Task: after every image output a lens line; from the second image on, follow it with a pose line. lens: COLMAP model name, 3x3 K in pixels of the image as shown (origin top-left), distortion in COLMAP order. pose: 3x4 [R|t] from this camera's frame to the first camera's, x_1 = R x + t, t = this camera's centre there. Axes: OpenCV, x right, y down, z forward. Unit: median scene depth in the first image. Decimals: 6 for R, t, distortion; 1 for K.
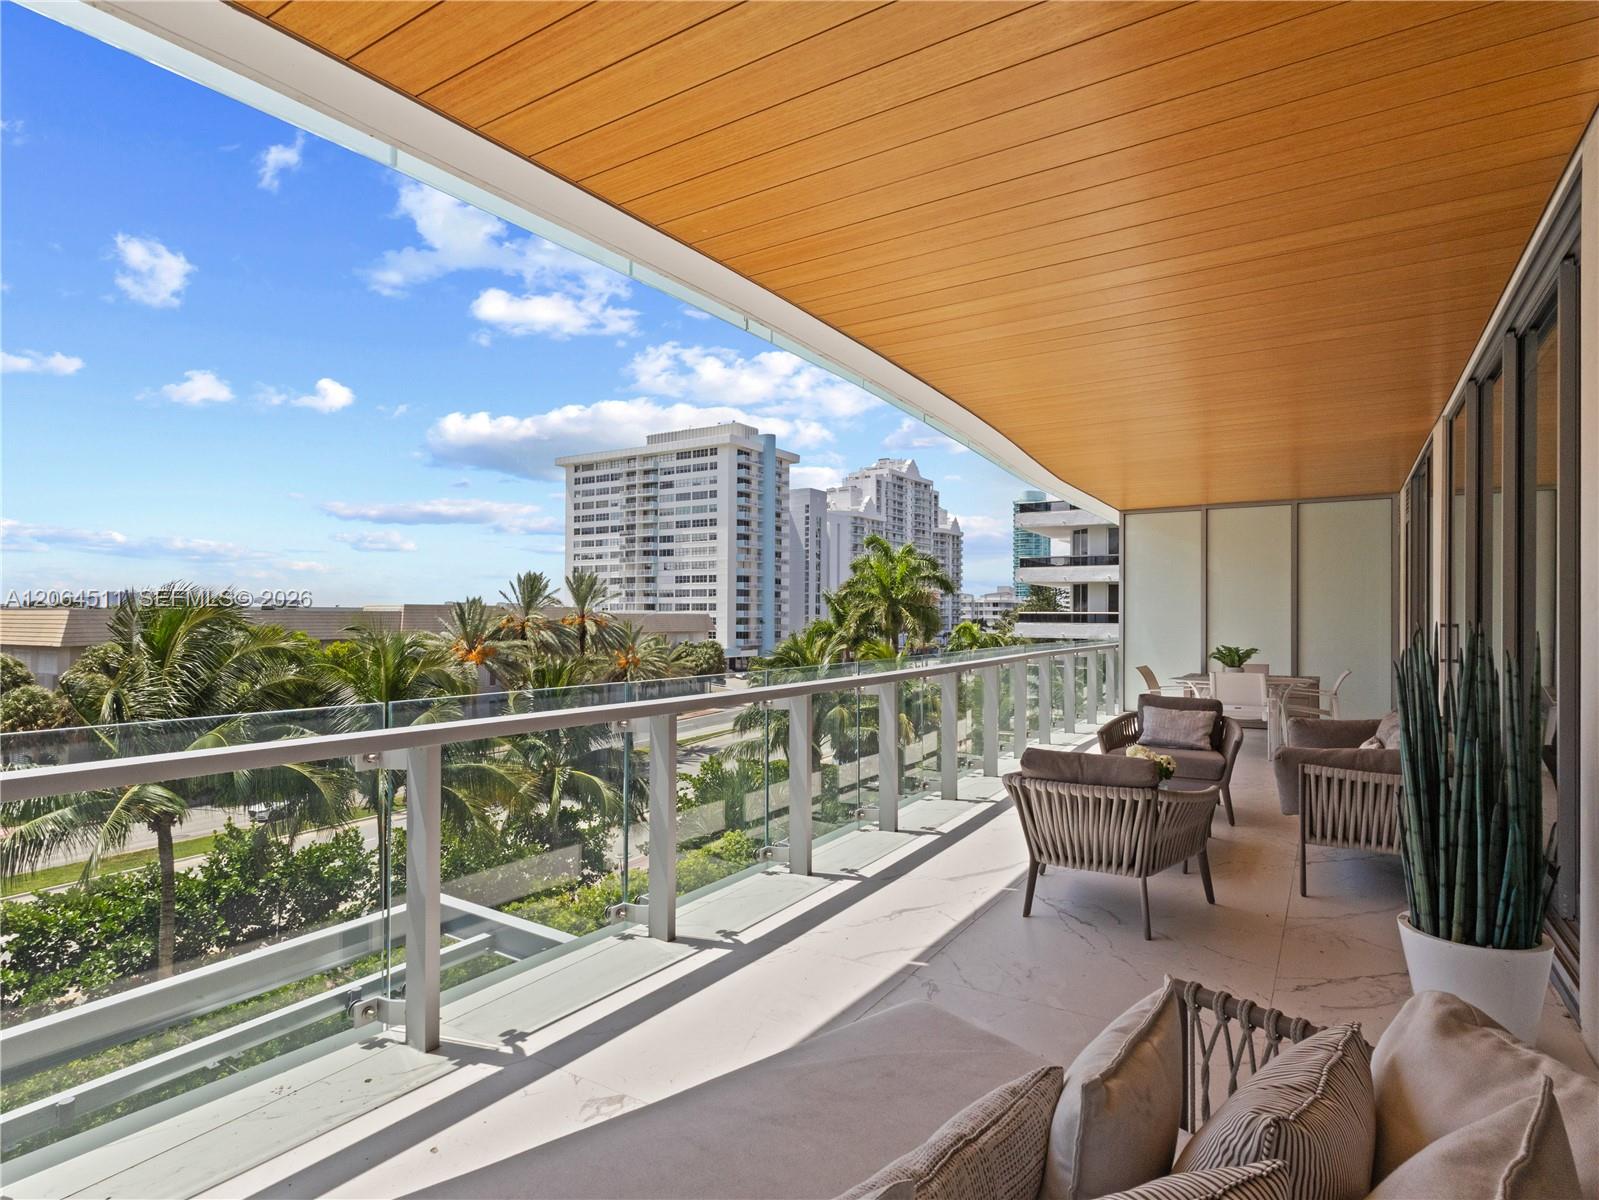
lens RADIAL K [[847.0, 0, 793.0], [0, 847.0, 620.9], [0, 0, 1]] dist [-0.002320, -0.000141]
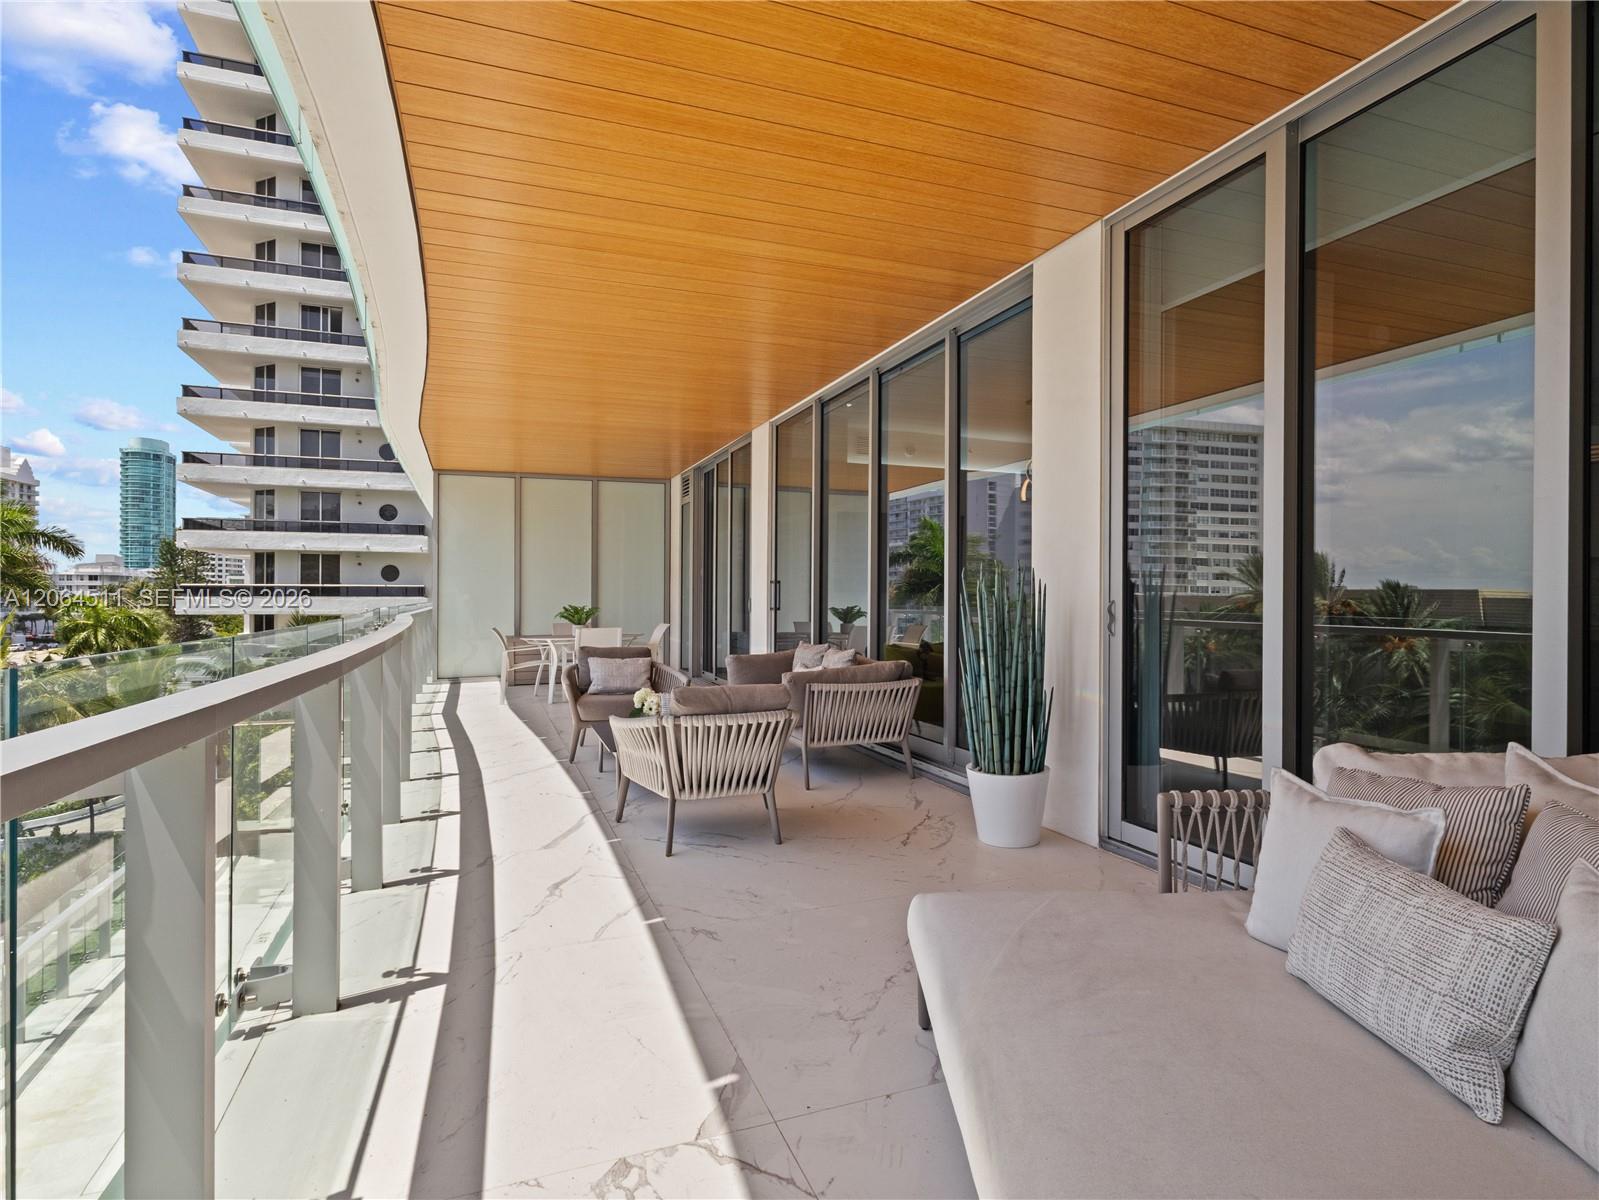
lens RADIAL K [[861.0, 0, 799.5], [0, 861.0, 600.0], [0, 0, 1]] dist [-0.000252, 0.000670]
pose [[0.609151, -0.008177, 0.793012, -0.376695], [0.004869, 0.999967, 0.006571, 0.035550], [-0.793039, -0.000142, 0.609171, 0.223833]]
